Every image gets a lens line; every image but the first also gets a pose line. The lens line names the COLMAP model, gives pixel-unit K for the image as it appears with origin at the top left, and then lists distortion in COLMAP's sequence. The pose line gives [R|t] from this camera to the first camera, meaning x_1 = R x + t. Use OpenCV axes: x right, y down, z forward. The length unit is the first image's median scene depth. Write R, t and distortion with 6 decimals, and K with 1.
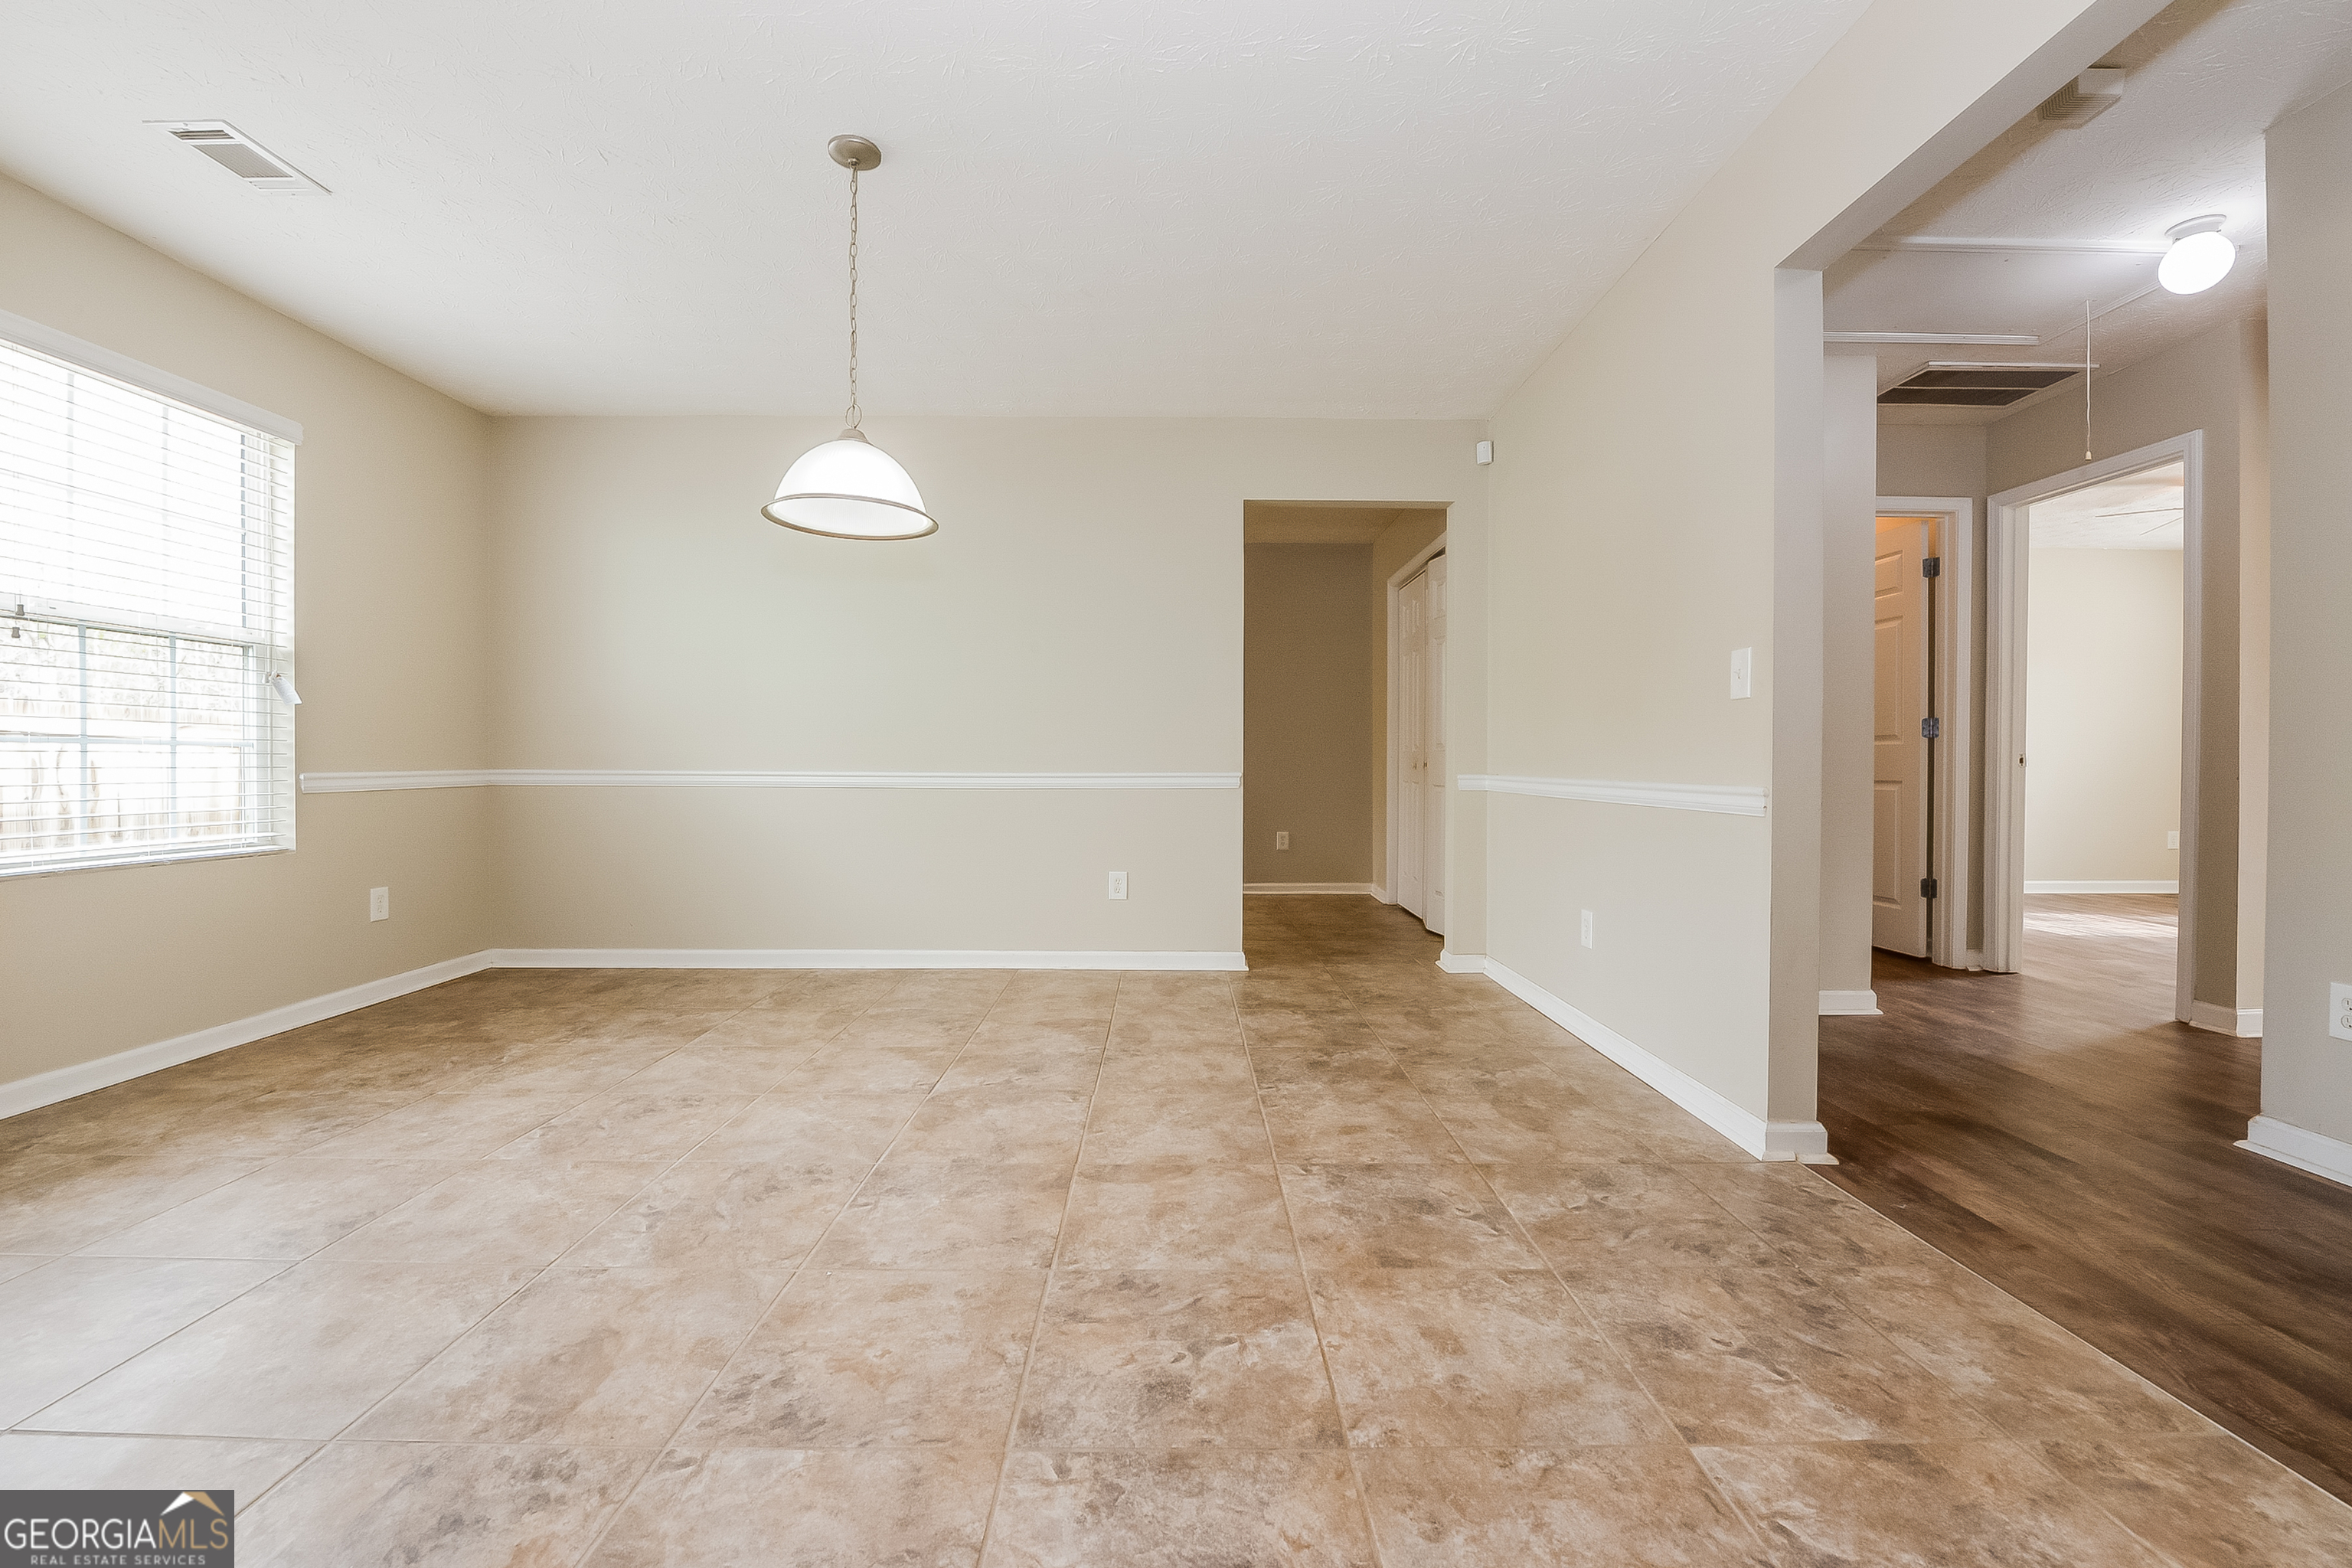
lens RADIAL K [[939.2, 0, 1176.0], [0, 939.2, 784.0], [0, 0, 1]] dist [0.000581, 0.000077]
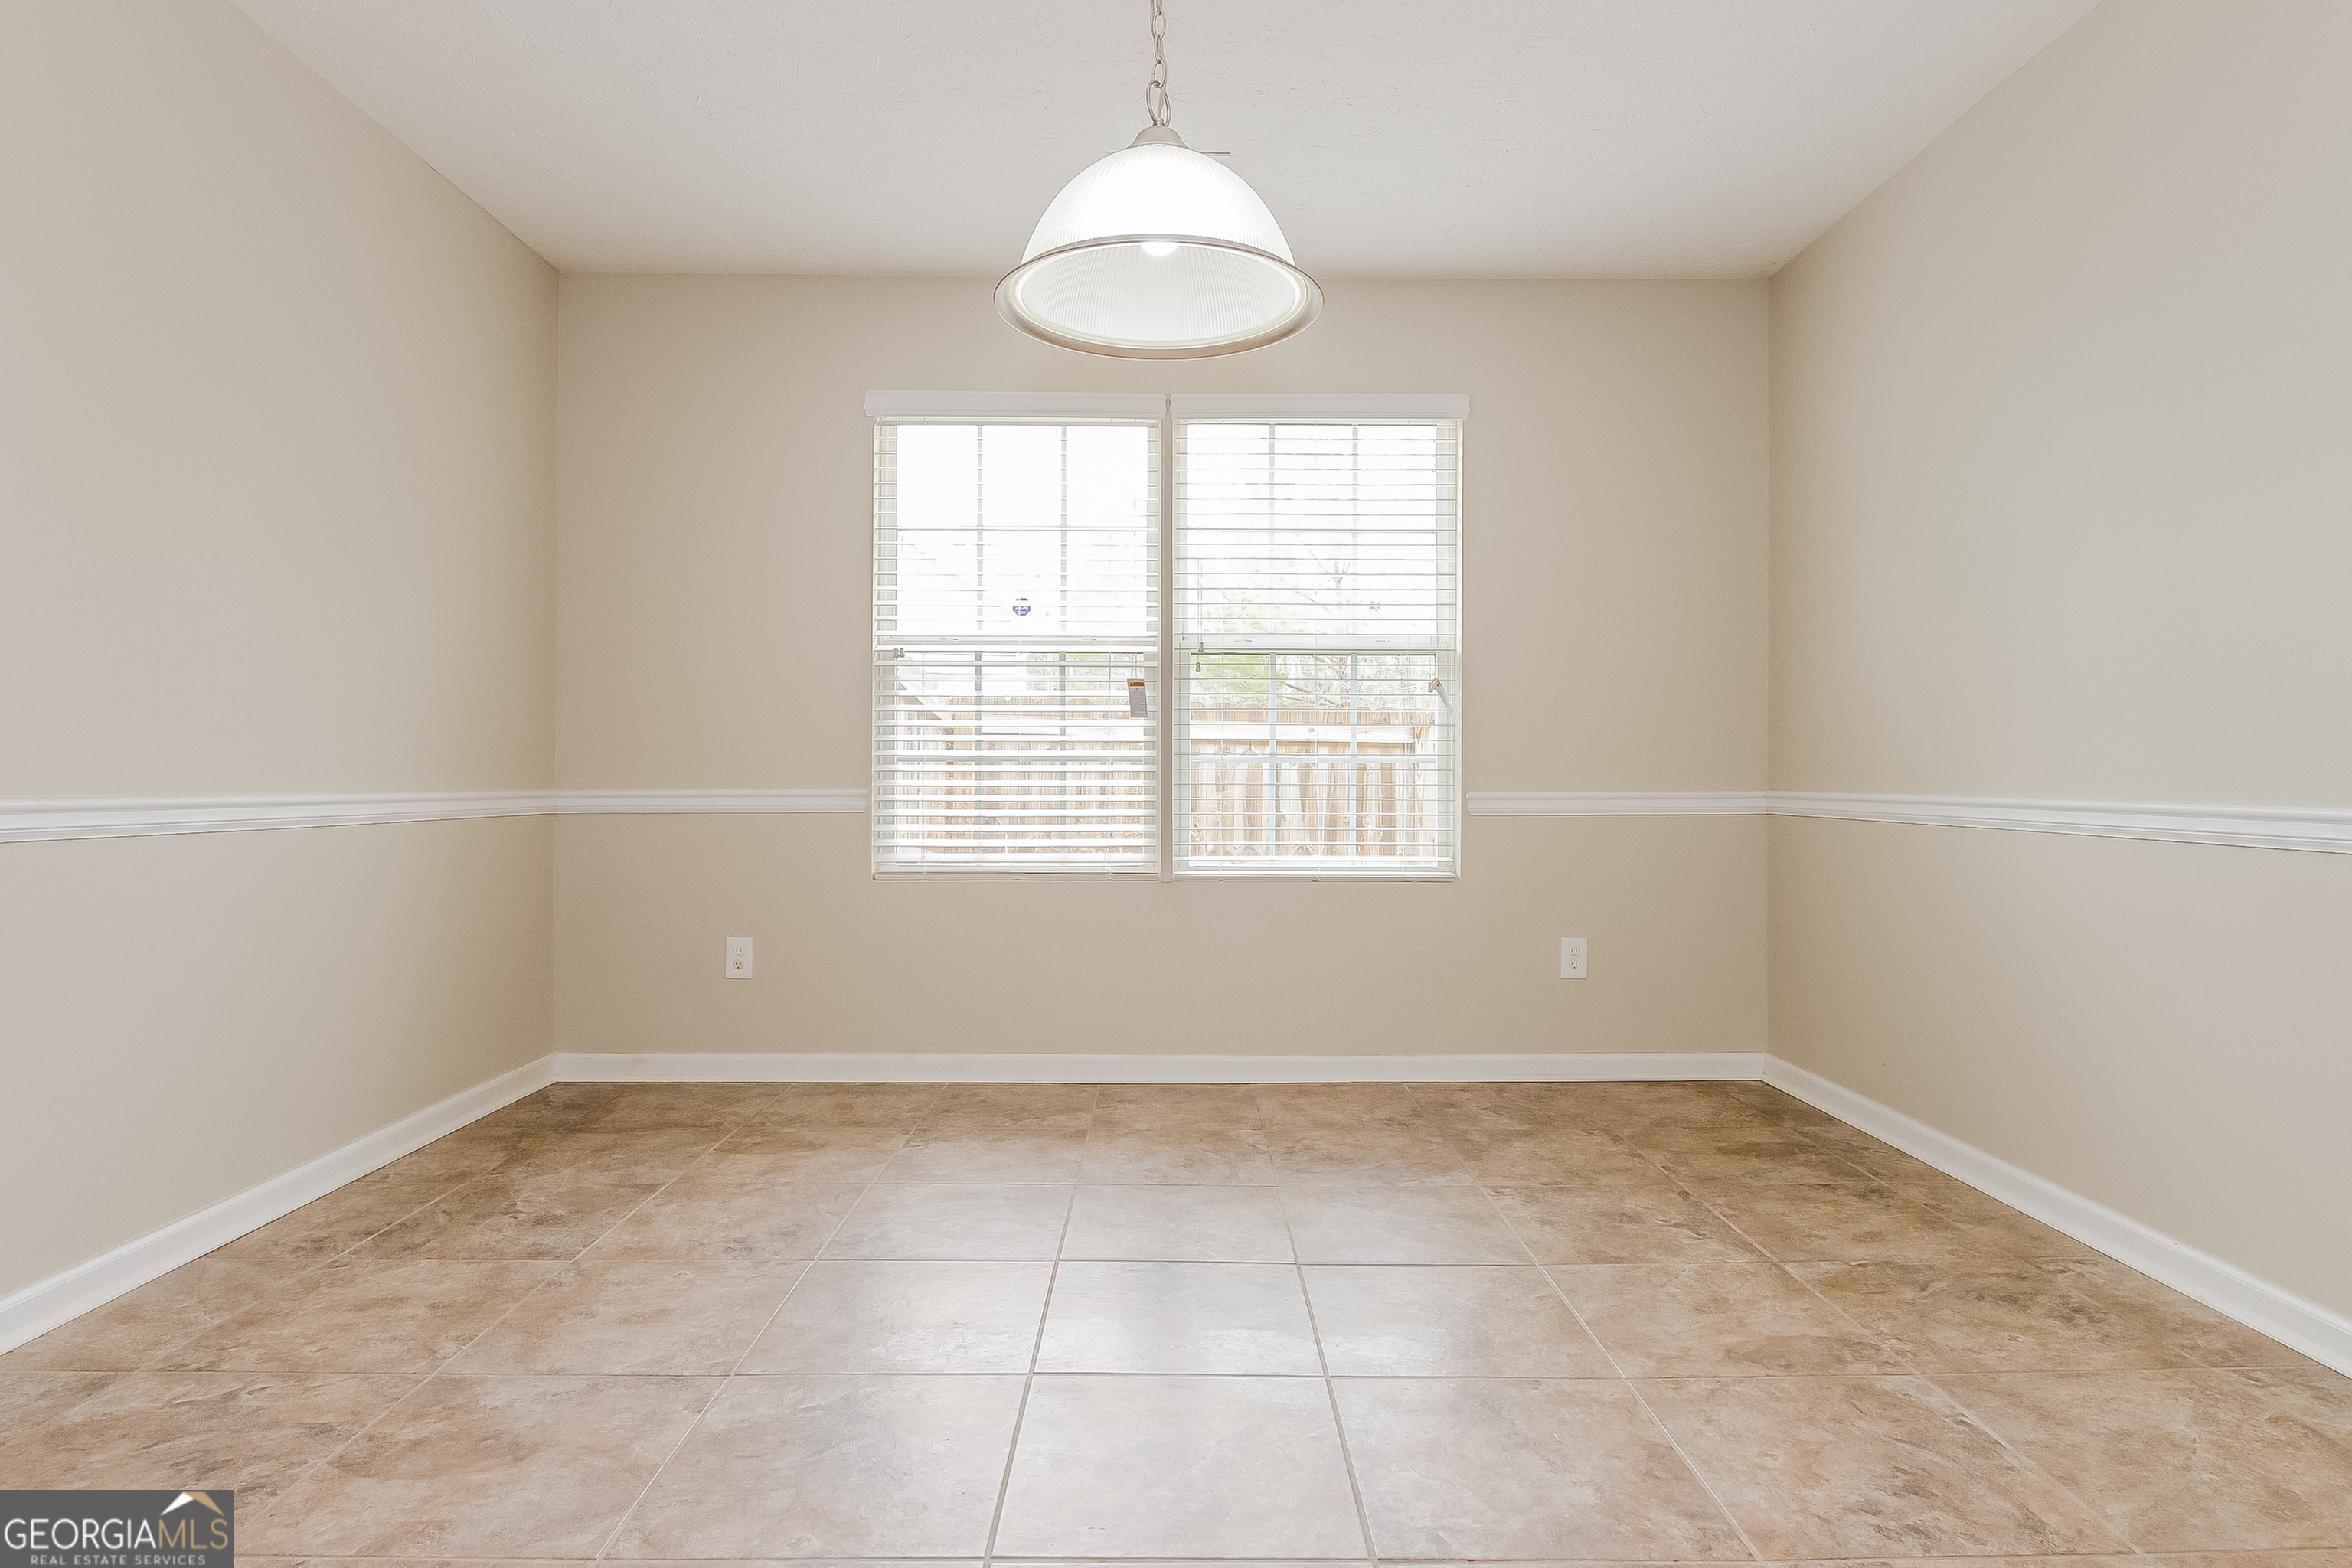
lens RADIAL K [[1269.9, 0, 1176.0], [0, 1269.9, 784.0], [0, 0, 1]] dist [0.002801, 0.000405]
pose [[-0.003690, 0.004027, -0.999985, 0.280792], [-0.019771, 0.999796, 0.004100, -0.021079], [0.999798, 0.019786, -0.003609, 0.812696]]
